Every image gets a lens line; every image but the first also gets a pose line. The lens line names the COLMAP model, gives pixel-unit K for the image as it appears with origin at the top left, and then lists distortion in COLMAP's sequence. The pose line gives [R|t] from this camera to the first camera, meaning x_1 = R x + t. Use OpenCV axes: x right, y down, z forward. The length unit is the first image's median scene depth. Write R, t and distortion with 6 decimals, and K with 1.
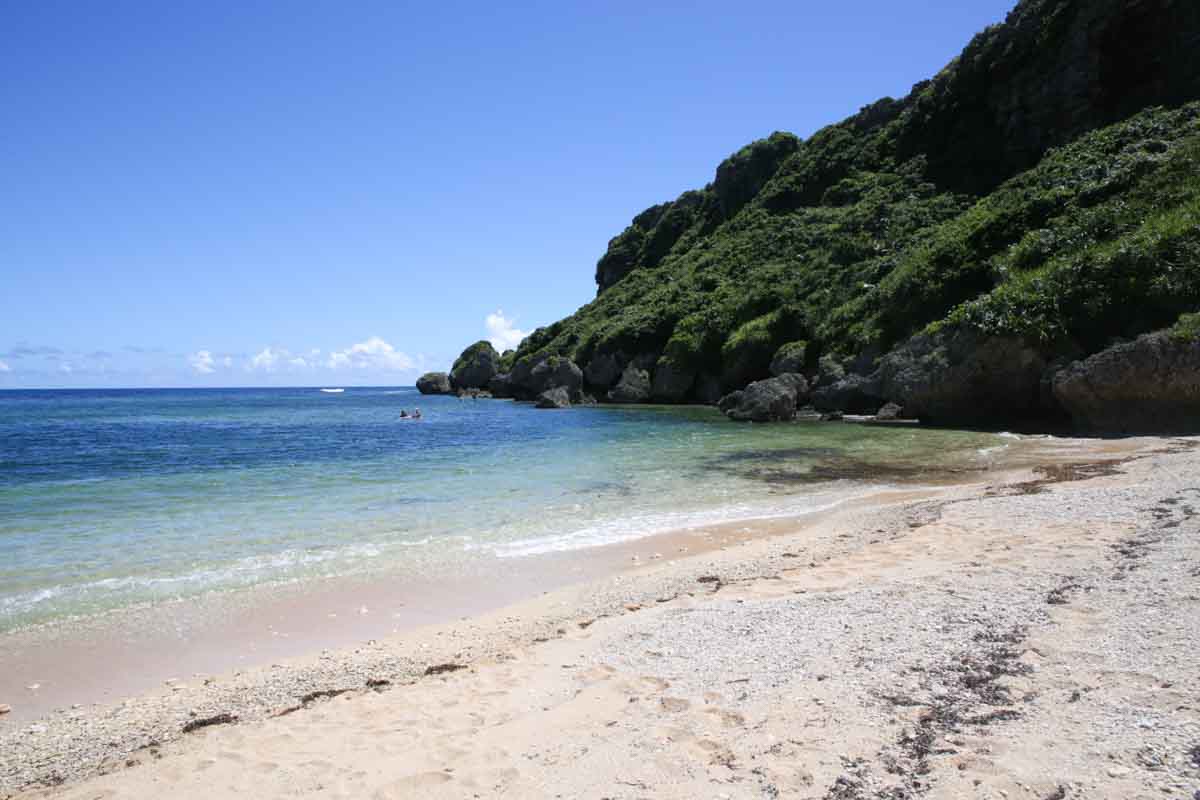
lens RADIAL K [[851.1, 0, 600.3], [0, 851.1, 397.6], [0, 0, 1]] dist [-0.075022, 0.050235]
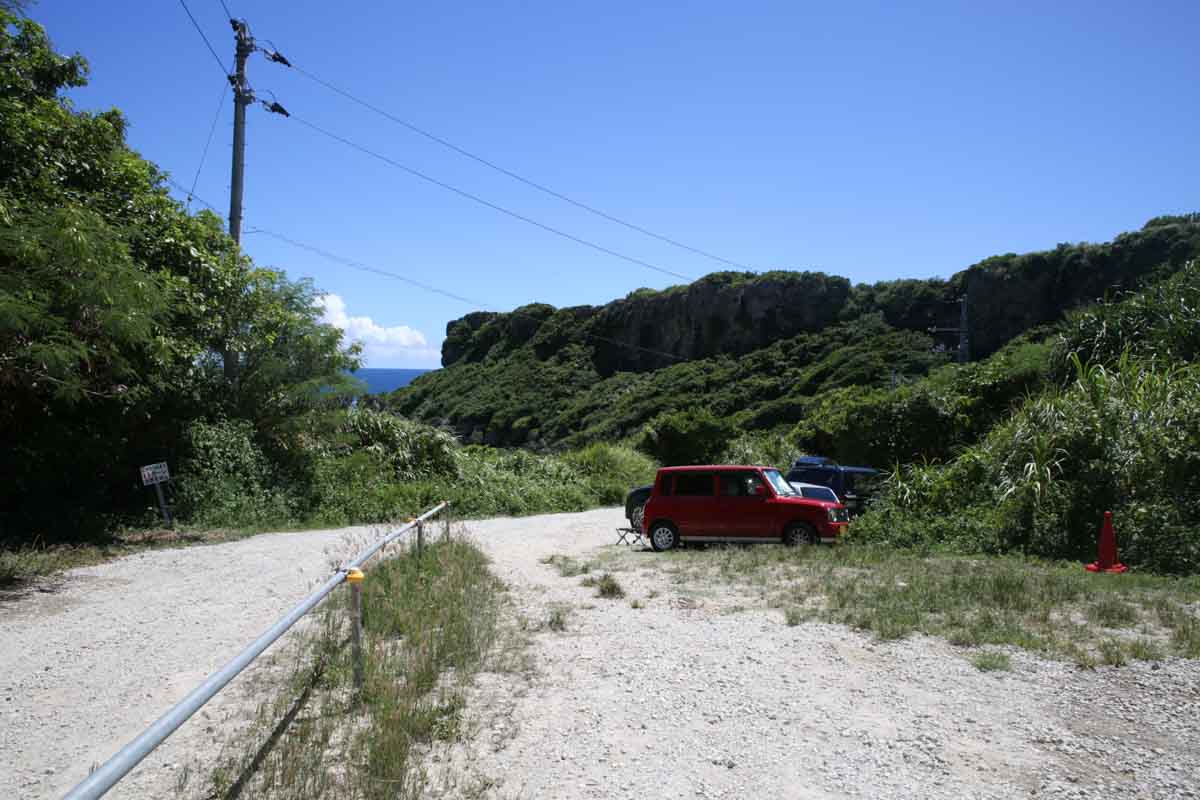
lens RADIAL K [[851.1, 0, 596.9], [0, 851.1, 403.8], [0, 0, 1]] dist [-0.075022, 0.050235]
pose [[0.973681, 0.014447, 0.227458, -0.195918], [-0.020037, 0.999551, 0.022288, -0.187952], [-0.227034, -0.026259, 0.973533, -1.601135]]
